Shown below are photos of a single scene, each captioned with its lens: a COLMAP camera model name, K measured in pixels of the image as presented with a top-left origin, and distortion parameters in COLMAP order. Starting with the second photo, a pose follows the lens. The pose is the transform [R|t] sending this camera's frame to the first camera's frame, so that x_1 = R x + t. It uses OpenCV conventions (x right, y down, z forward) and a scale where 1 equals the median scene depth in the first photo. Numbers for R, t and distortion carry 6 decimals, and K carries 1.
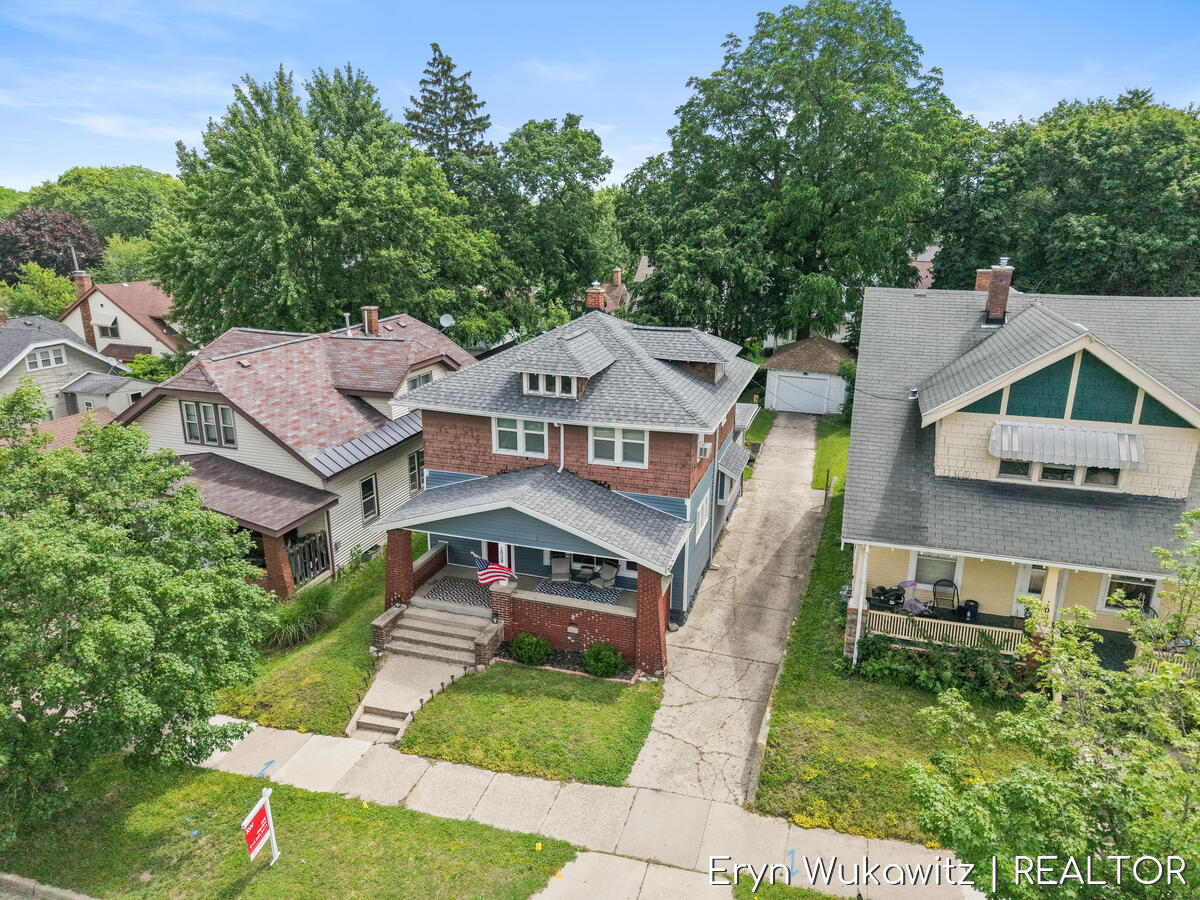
lens RADIAL K [[795.2, 0, 598.4], [0, 795.2, 443.7], [0, 0, 1]] dist [0.025325, -0.026644]
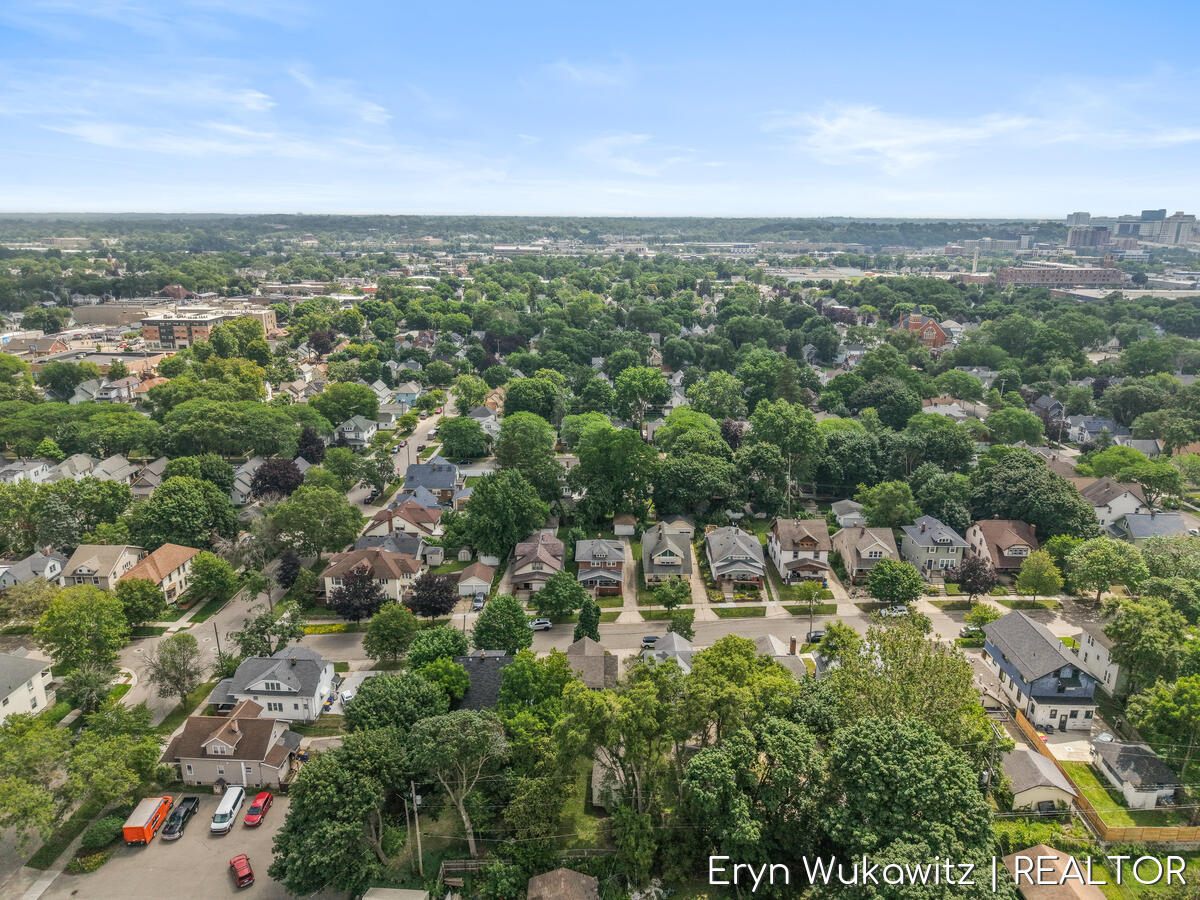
lens RADIAL K [[795.2, 0, 598.4], [0, 795.2, 443.7], [0, 0, 1]] dist [0.025325, -0.026644]
pose [[0.950969, -0.087348, 0.296697, -1.993198], [0.090888, 0.995859, 0.001868, -1.034506], [-0.295631, 0.025190, 0.954970, -5.453572]]
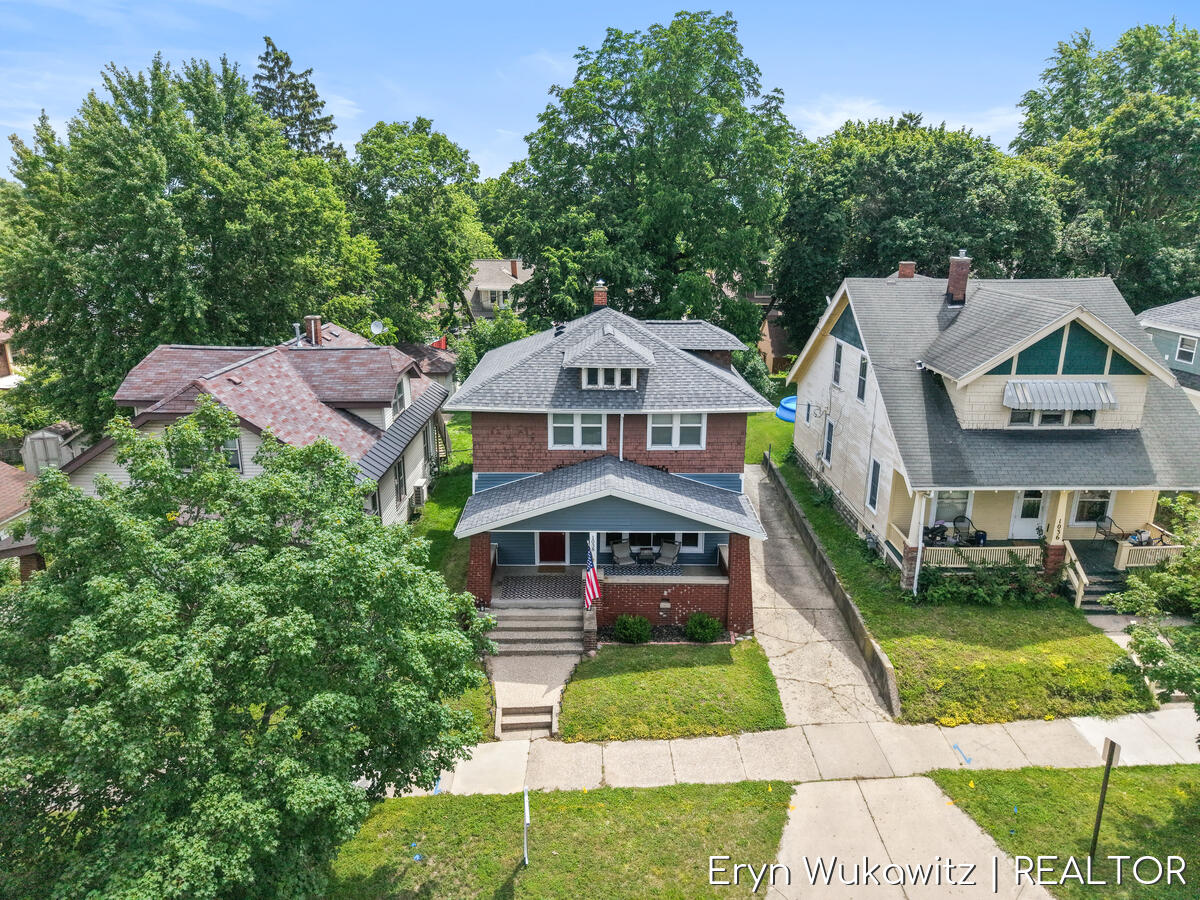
lens RADIAL K [[795.2, 0, 598.4], [0, 795.2, 443.7], [0, 0, 1]] dist [0.025325, -0.026644]
pose [[0.950593, -0.087511, 0.297851, -0.390413], [0.089742, 0.995946, 0.006206, 0.003975], [-0.297187, 0.020830, 0.954592, 0.006902]]
